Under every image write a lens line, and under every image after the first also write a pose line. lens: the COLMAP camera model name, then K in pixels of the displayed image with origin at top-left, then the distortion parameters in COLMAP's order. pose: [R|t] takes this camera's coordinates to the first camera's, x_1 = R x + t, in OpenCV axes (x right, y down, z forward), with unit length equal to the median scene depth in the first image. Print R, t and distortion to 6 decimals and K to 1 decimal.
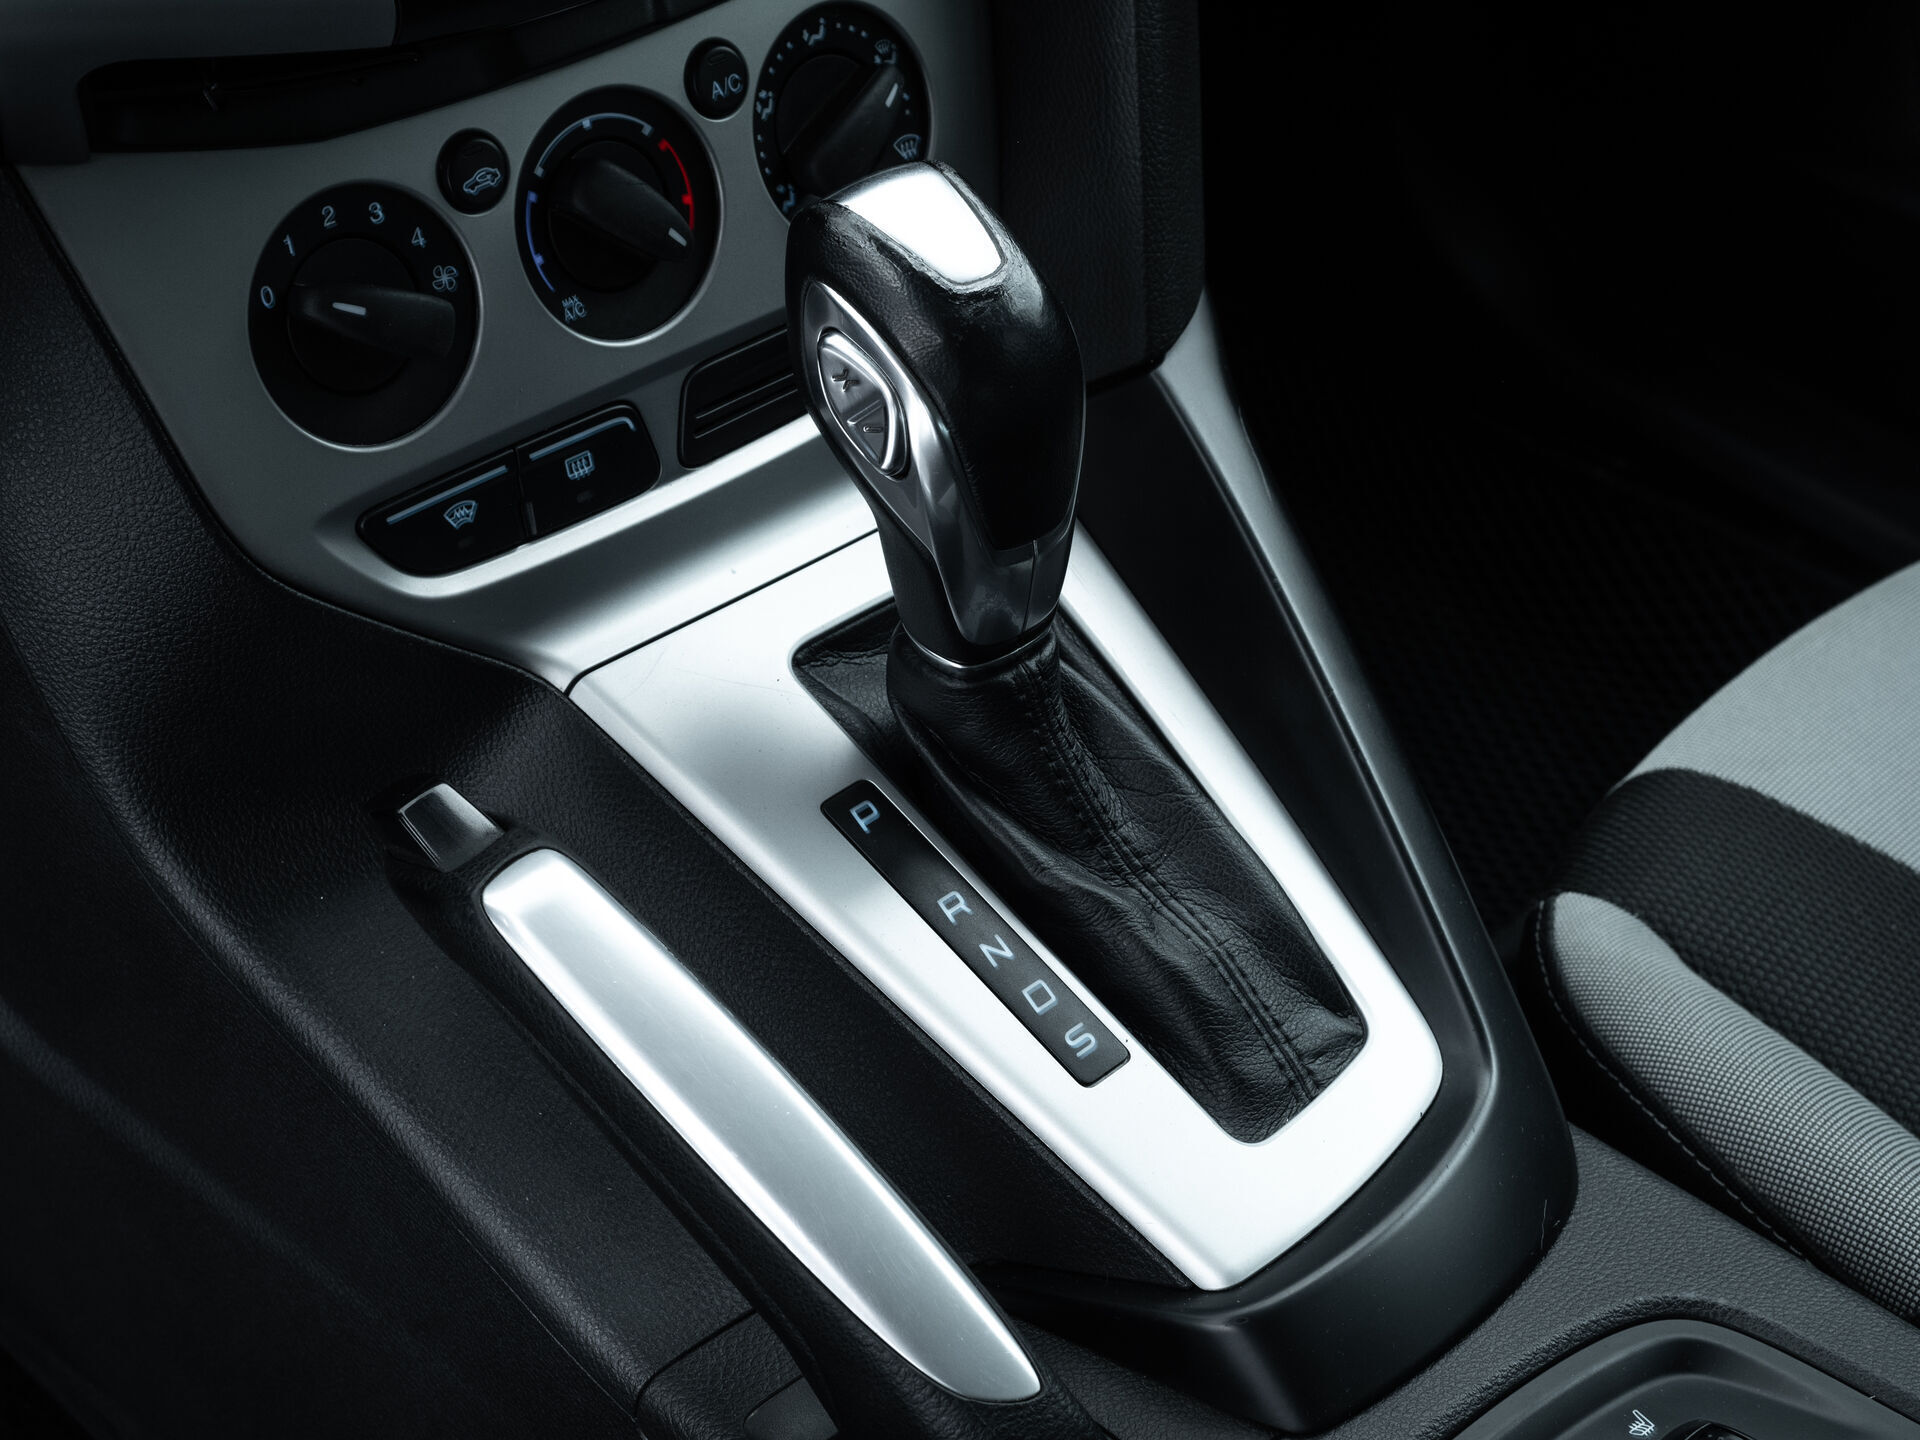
lens RADIAL K [[3490.9, 0, 963.1], [0, 3490.9, 639.8], [0, 0, 1]] dist [-0.006260, 0.000000]
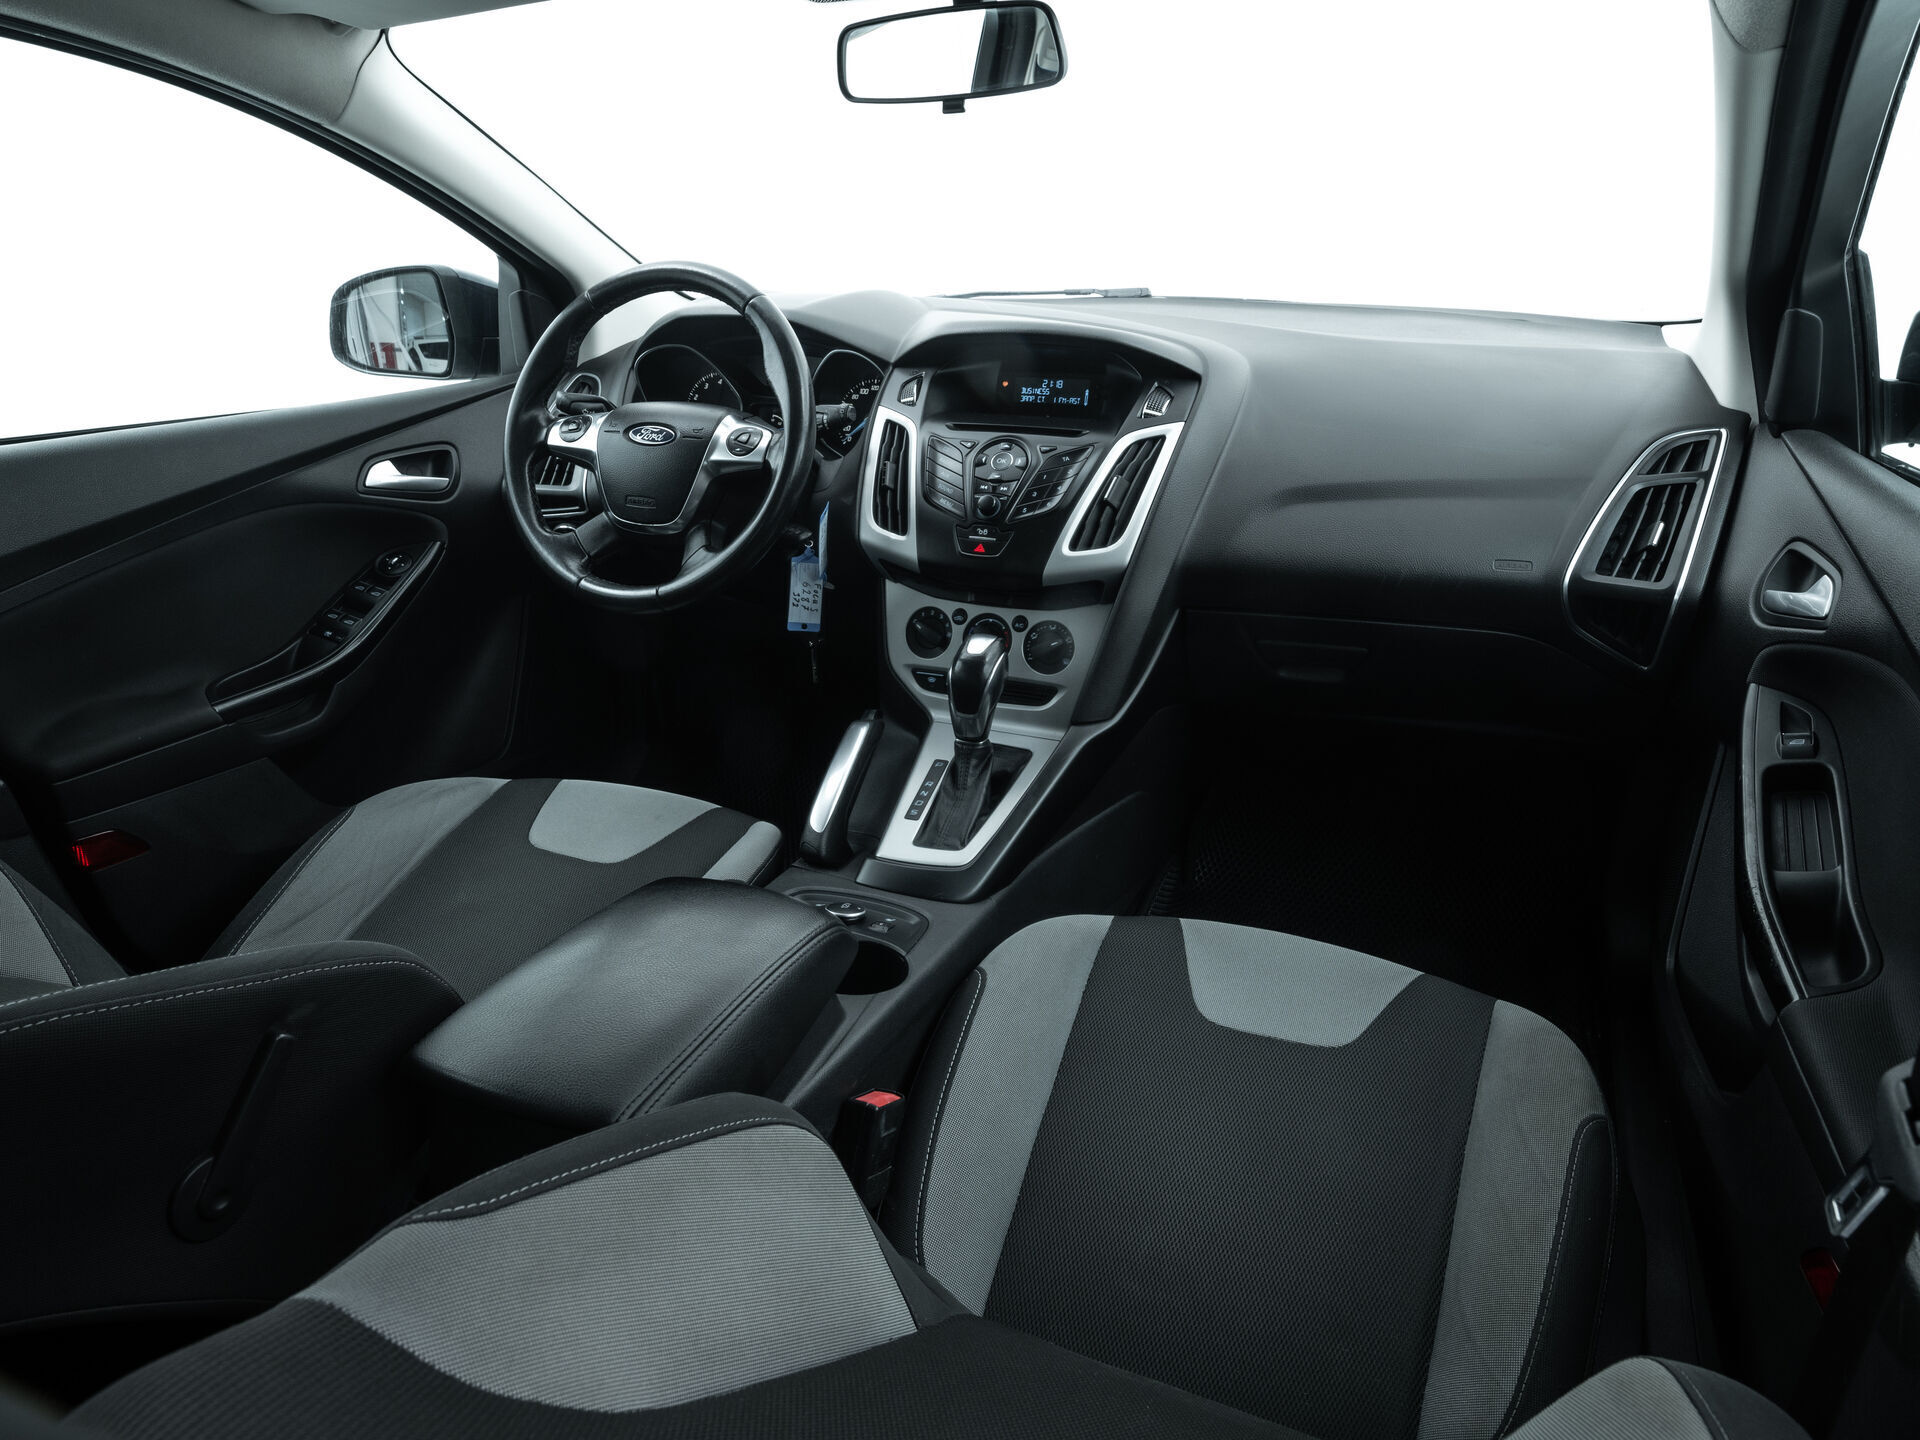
lens RADIAL K [[1252.5, 0, 968.9], [0, 1252.5, 727.0], [0, 0, 1]] dist [-0.024883, -0.004519]
pose [[0.395707, 0.301983, -0.867307, 1.419715], [-0.523606, 0.850046, 0.057079, -0.107454], [0.754488, 0.431541, 0.494490, 0.198095]]
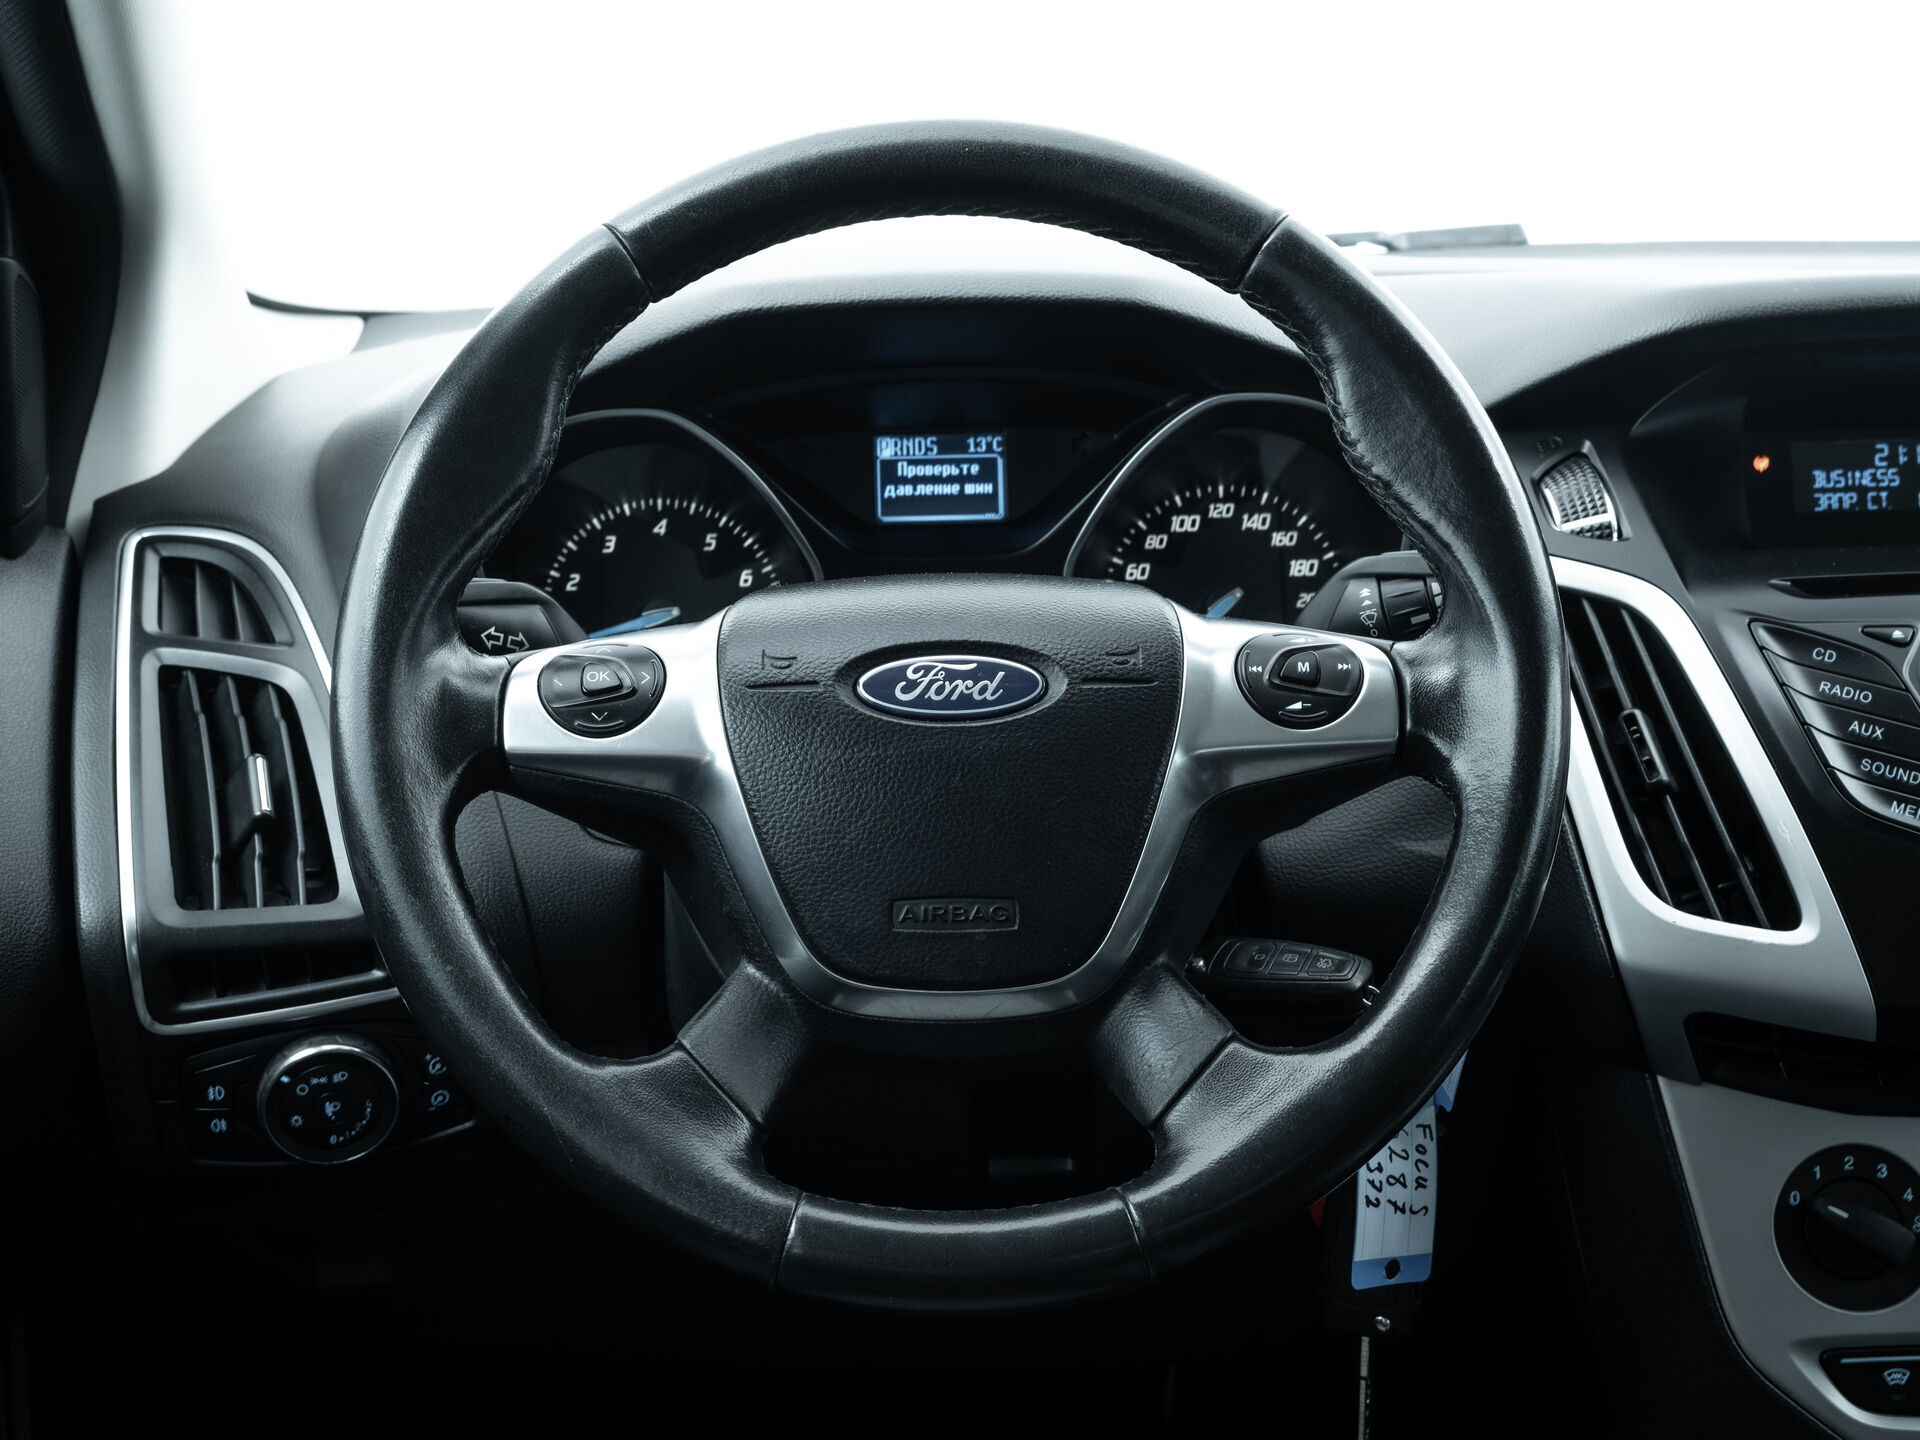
lens RADIAL K [[3280.3, 0, 934.0], [0, 3280.3, 719.9], [0, 0, 1]] dist [-0.003606, 0.000000]
pose [[0.719054, 0.058880, -0.692456, 0.528846], [-0.364489, 0.880314, -0.303635, 0.299615], [0.591701, 0.470723, 0.654454, -0.323466]]
